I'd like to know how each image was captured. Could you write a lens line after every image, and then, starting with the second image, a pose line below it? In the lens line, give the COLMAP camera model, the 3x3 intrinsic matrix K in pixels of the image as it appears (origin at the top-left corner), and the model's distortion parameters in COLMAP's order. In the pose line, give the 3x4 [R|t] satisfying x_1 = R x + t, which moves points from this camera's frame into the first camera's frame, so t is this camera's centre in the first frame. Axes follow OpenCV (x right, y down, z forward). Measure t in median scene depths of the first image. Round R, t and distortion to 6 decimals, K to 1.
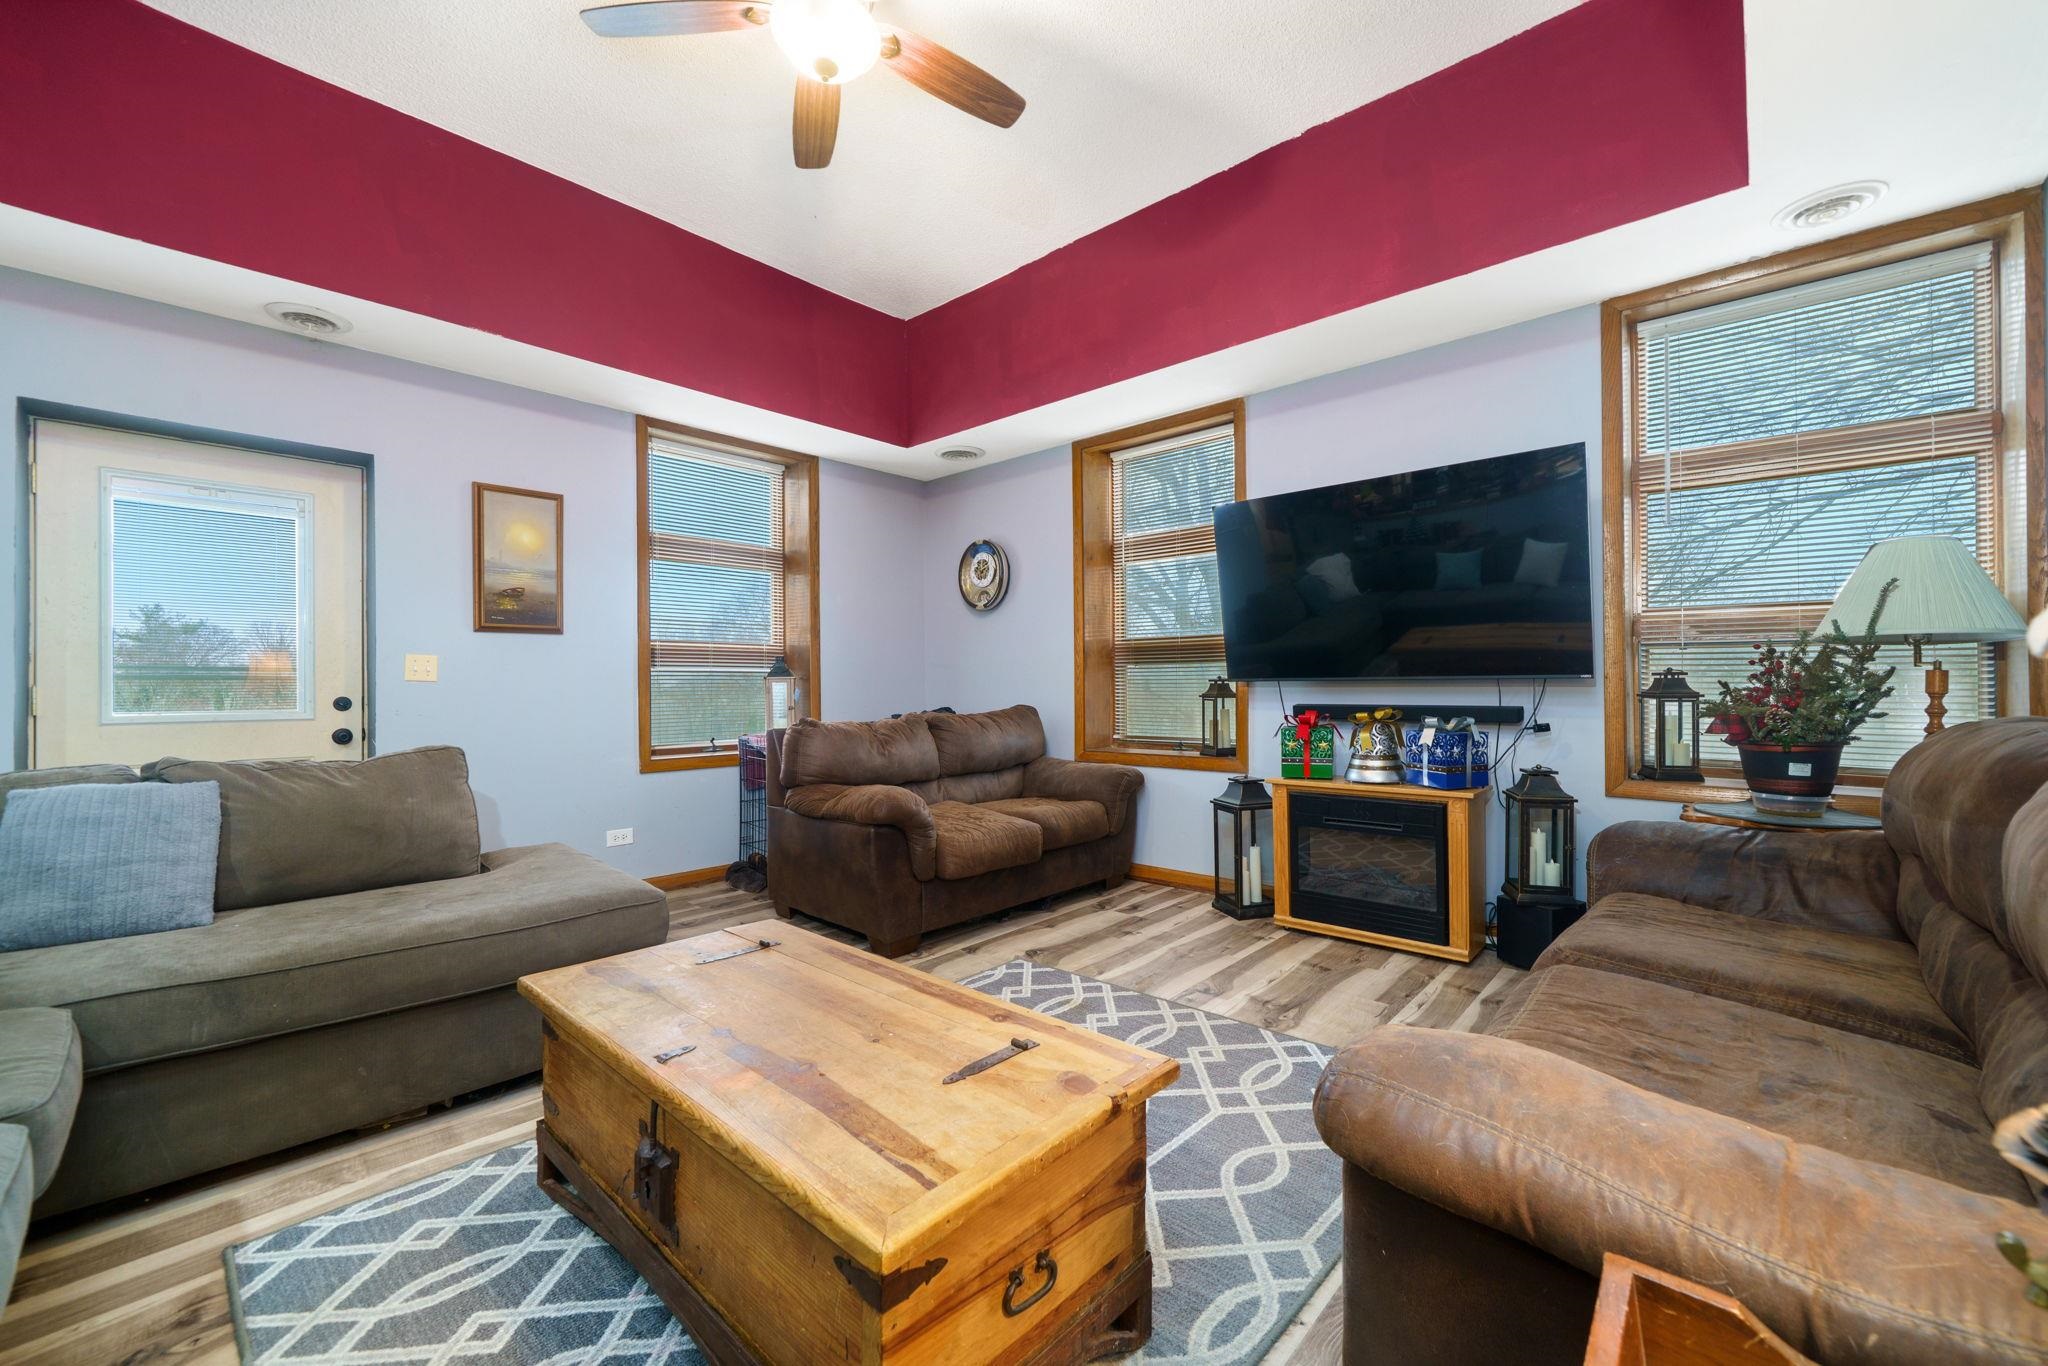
lens RADIAL K [[808.5, 0, 1034.1], [0, 808.5, 680.3], [0, 0, 1]] dist [0.001582, 0.000096]
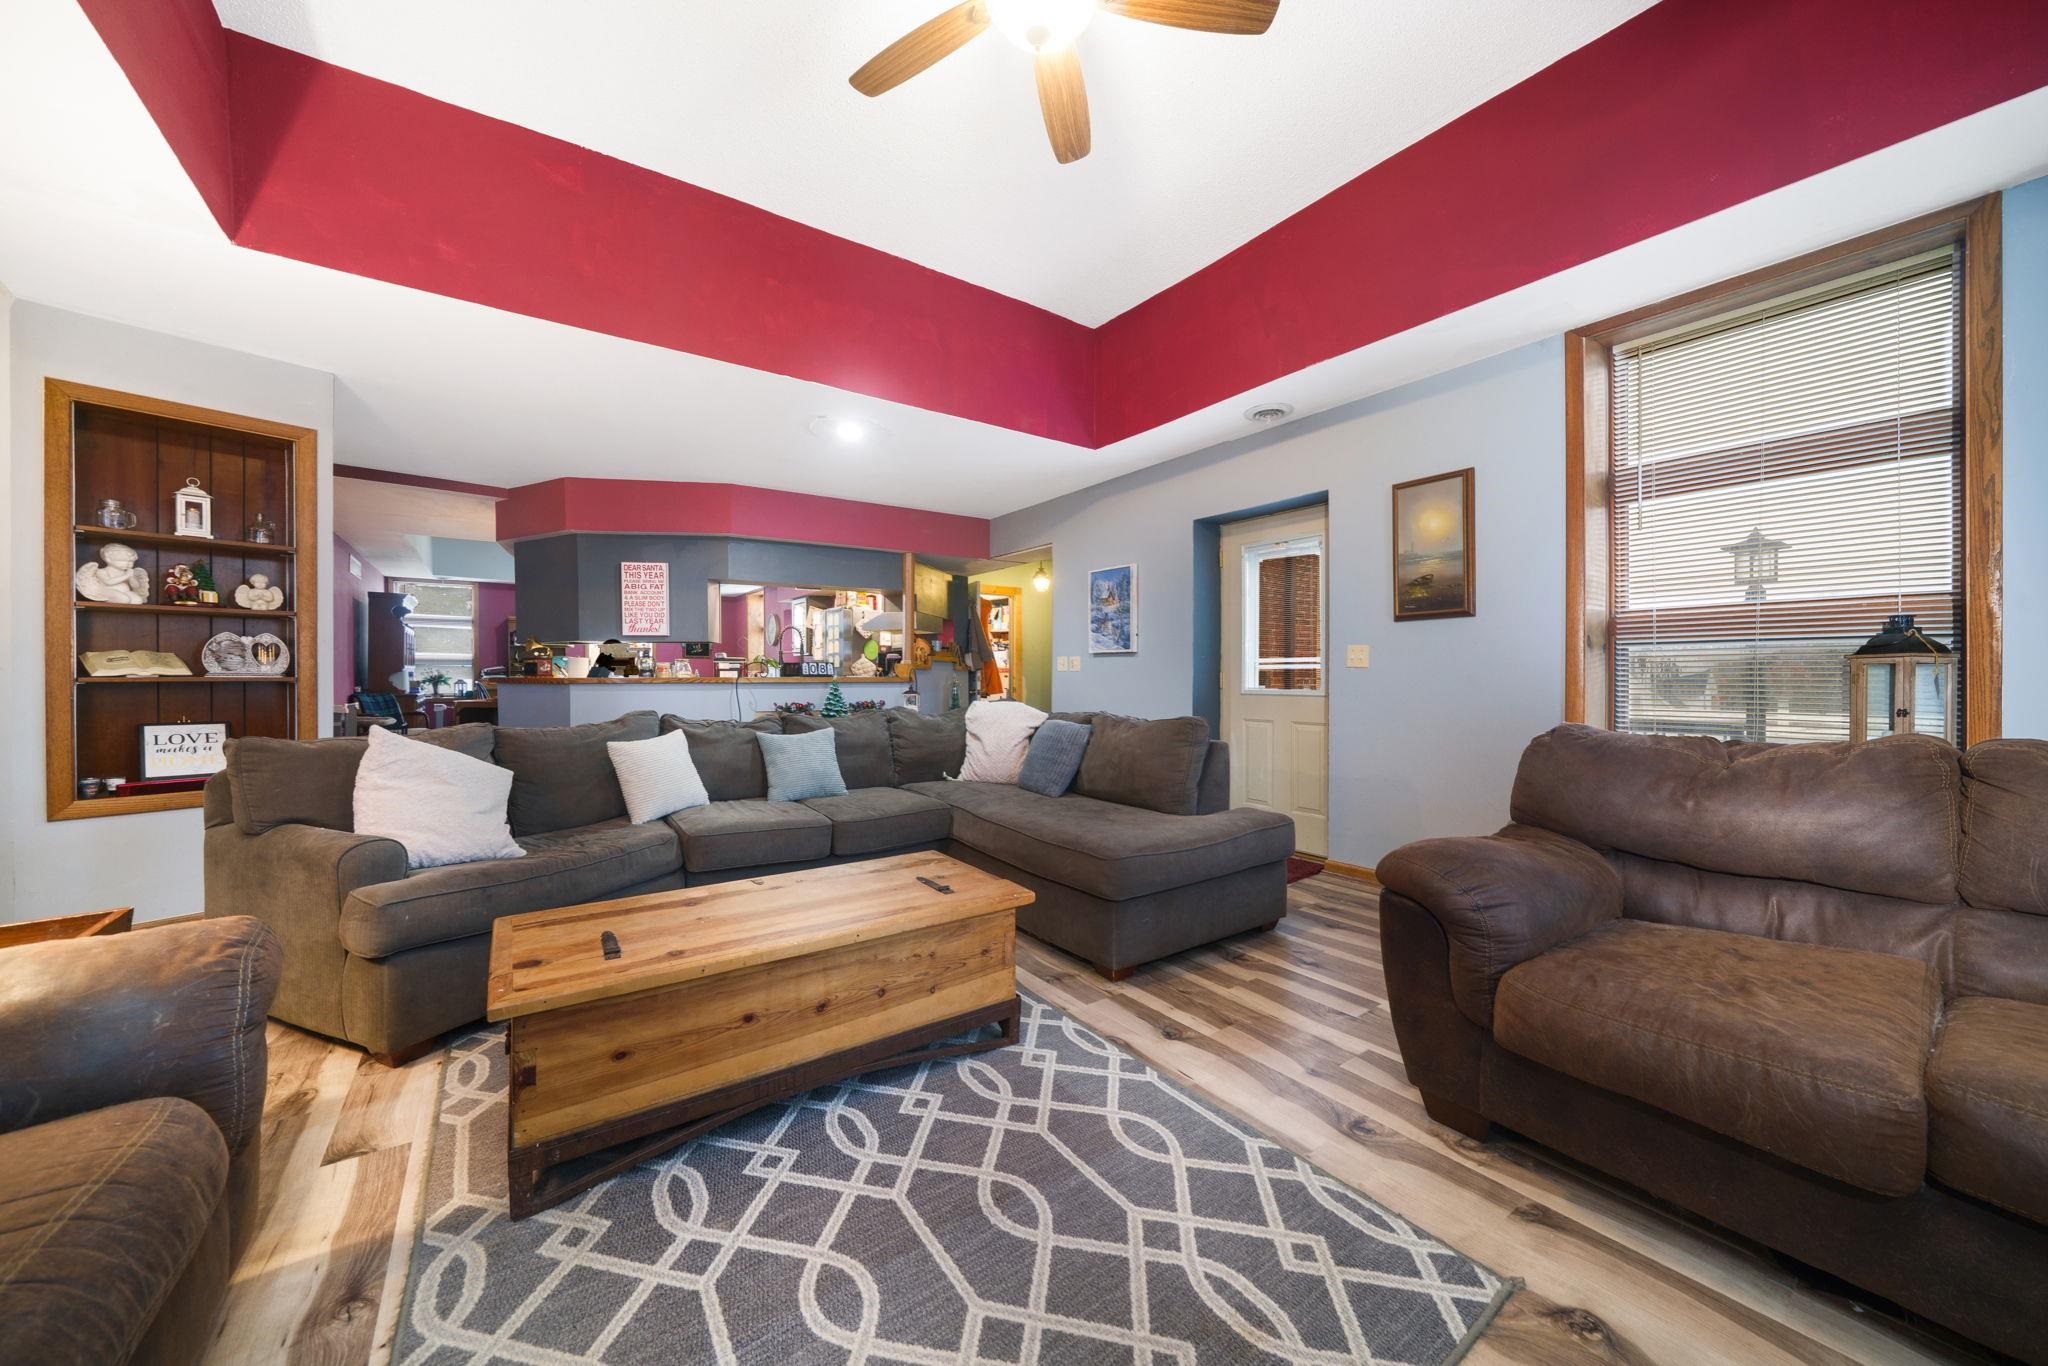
lens RADIAL K [[726.6, 0, 1032.0], [0, 726.6, 675.4], [0, 0, 1]] dist [-0.001679, -0.000063]
pose [[-0.209833, 0.009102, -0.977695, 0.409286], [0.011999, 0.999905, 0.006733, -0.000289], [0.977664, -0.010319, -0.209923, 0.792389]]
